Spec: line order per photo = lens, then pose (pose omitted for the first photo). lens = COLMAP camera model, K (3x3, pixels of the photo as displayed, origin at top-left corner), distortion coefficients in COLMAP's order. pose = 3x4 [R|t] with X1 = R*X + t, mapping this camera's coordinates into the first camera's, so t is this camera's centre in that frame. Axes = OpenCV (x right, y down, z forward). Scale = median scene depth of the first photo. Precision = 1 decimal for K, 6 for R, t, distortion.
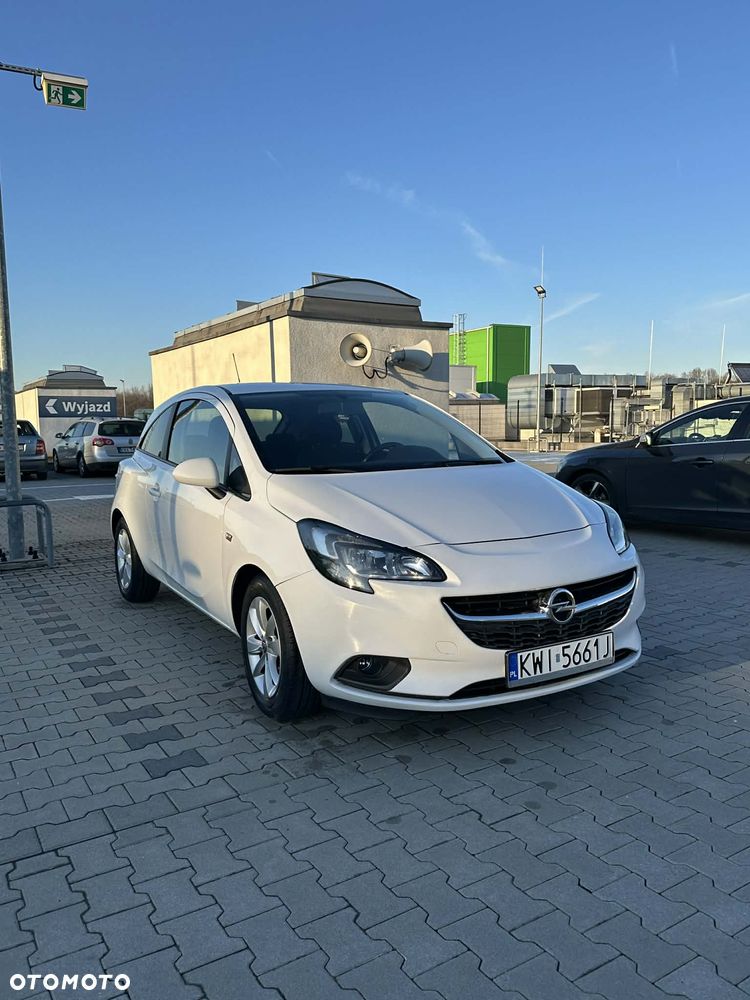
lens RADIAL K [[767.6, 0, 377.2], [0, 767.6, 504.9], [0, 0, 1]] dist [0.100391, -0.136890]
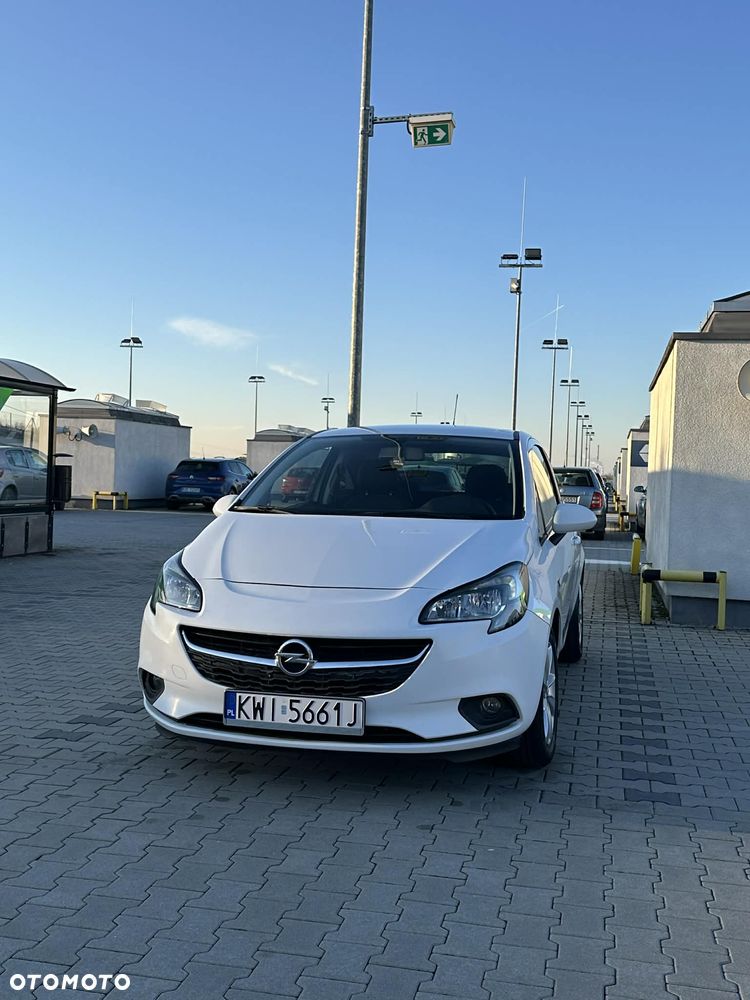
lens RADIAL K [[1053.8, 0, 370.7], [0, 1053.8, 502.5], [0, 0, 1]] dist [0.103885, 0.000000]
pose [[0.712248, 0.054163, -0.699835, 1.110760], [-0.111014, 0.993162, -0.036119, -0.022214], [0.693093, 0.103417, 0.713391, 0.091953]]
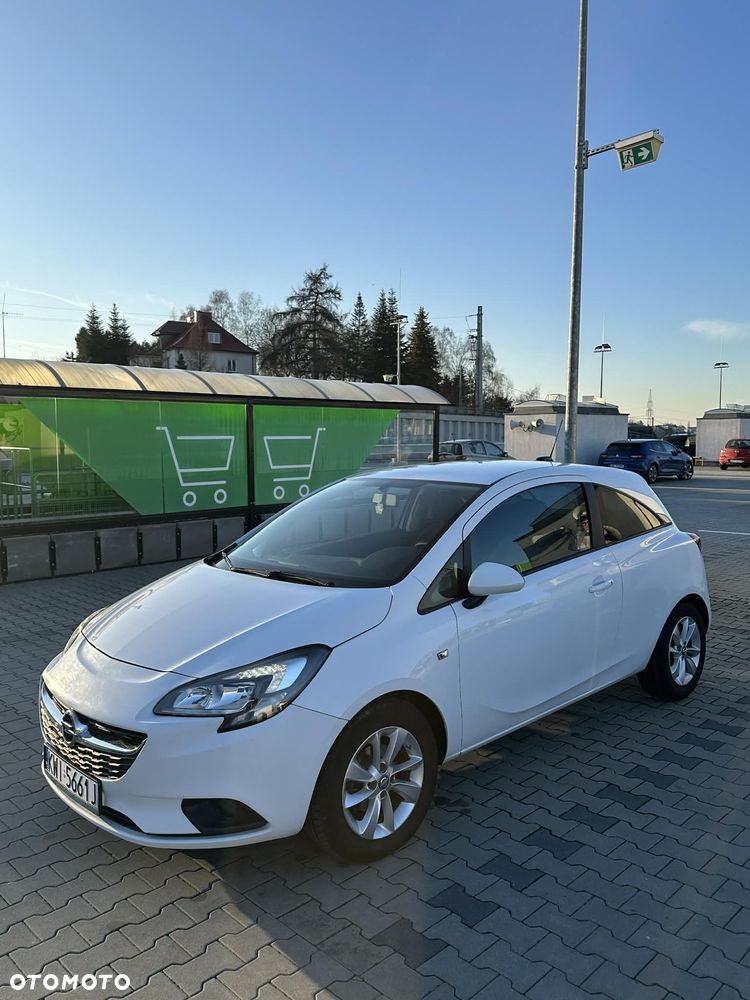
lens RADIAL K [[767.6, 0, 375.6], [0, 767.6, 496.9], [0, 0, 1]] dist [0.100391, -0.136890]
pose [[0.226046, 0.085811, -0.970330, 1.199407], [-0.094299, 0.993362, 0.065881, -0.257907], [0.969542, 0.076609, 0.232637, 1.027447]]
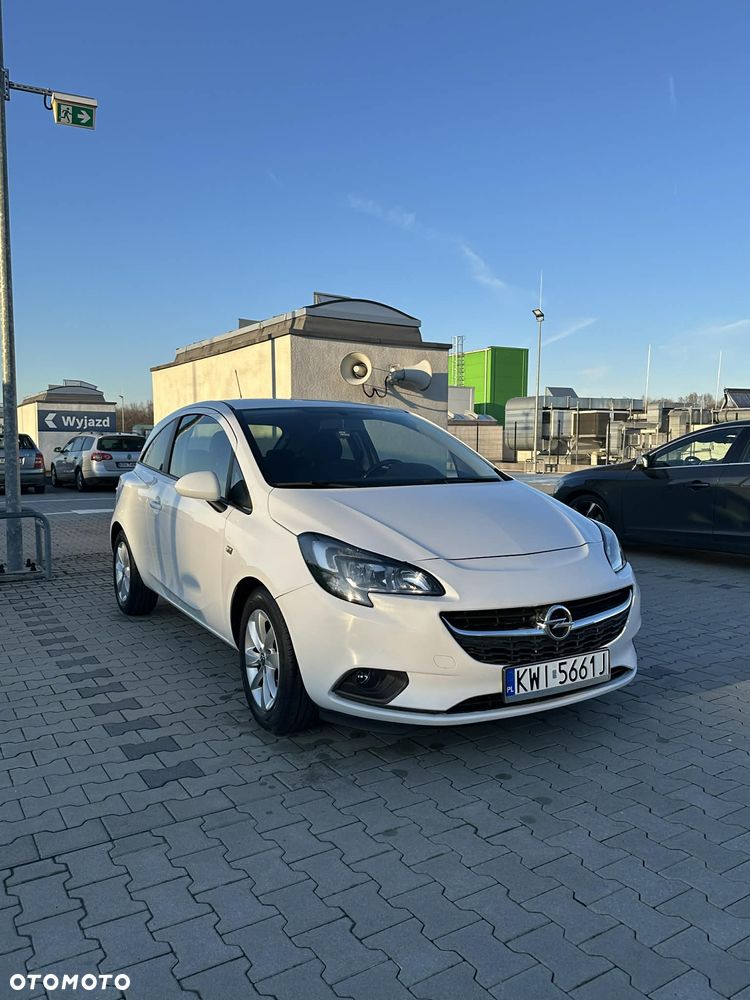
lens RADIAL K [[767.6, 0, 376.5], [0, 767.6, 504.6], [0, 0, 1]] dist [0.100391, -0.136890]
pose [[0.999873, 0.015593, 0.003435, -0.004832], [-0.015500, 0.999555, -0.025482, 0.005628], [-0.003831, 0.025426, 0.999669, -0.012334]]
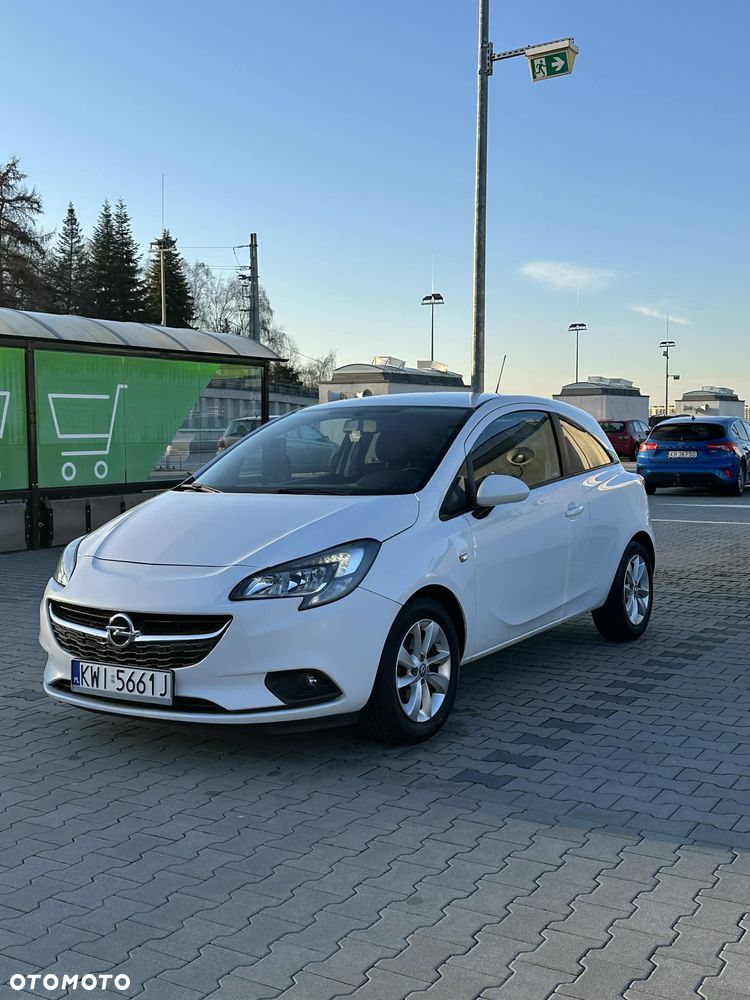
lens RADIAL K [[1133.4, 0, 371.9], [0, 1133.4, 506.4], [0, 0, 1]] dist [0.105361, 0.000000]
pose [[0.456438, 0.073468, -0.886717, 1.573142], [-0.090668, 0.995238, 0.035787, -0.108139], [0.885124, 0.064062, 0.460926, 0.530698]]
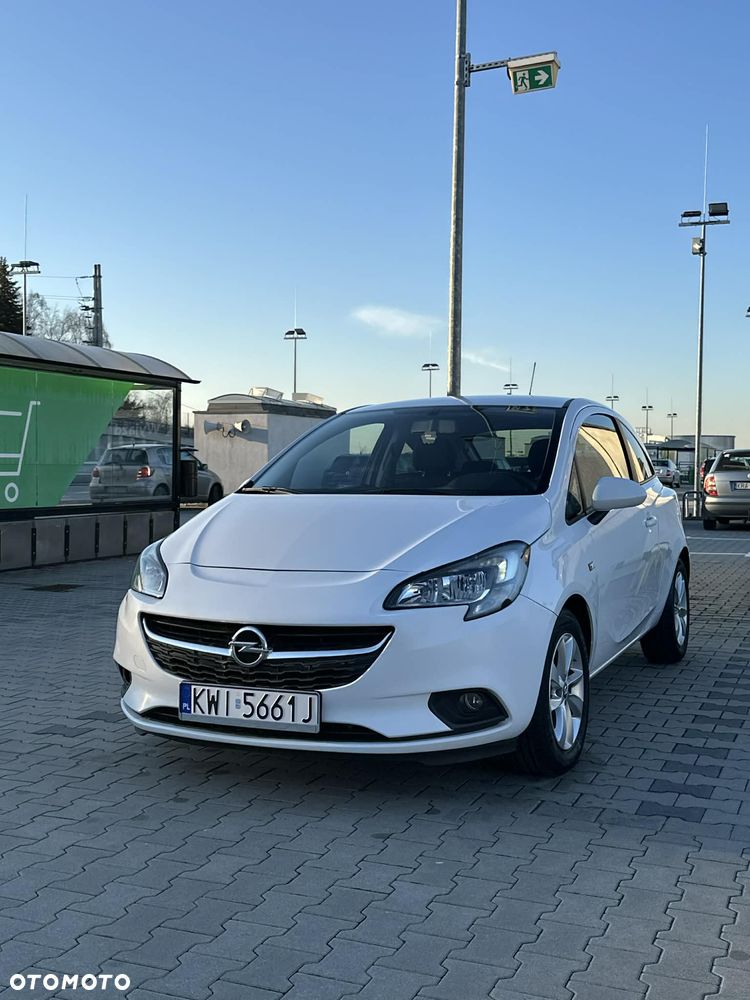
lens RADIAL K [[1133.4, 0, 367.3], [0, 1133.4, 494.2], [0, 0, 1]] dist [0.105361, 0.000000]
pose [[0.577367, 0.037268, -0.815634, 1.246462], [-0.095954, 0.995132, -0.022454, -0.023886], [0.810827, 0.091228, 0.578133, 0.310630]]
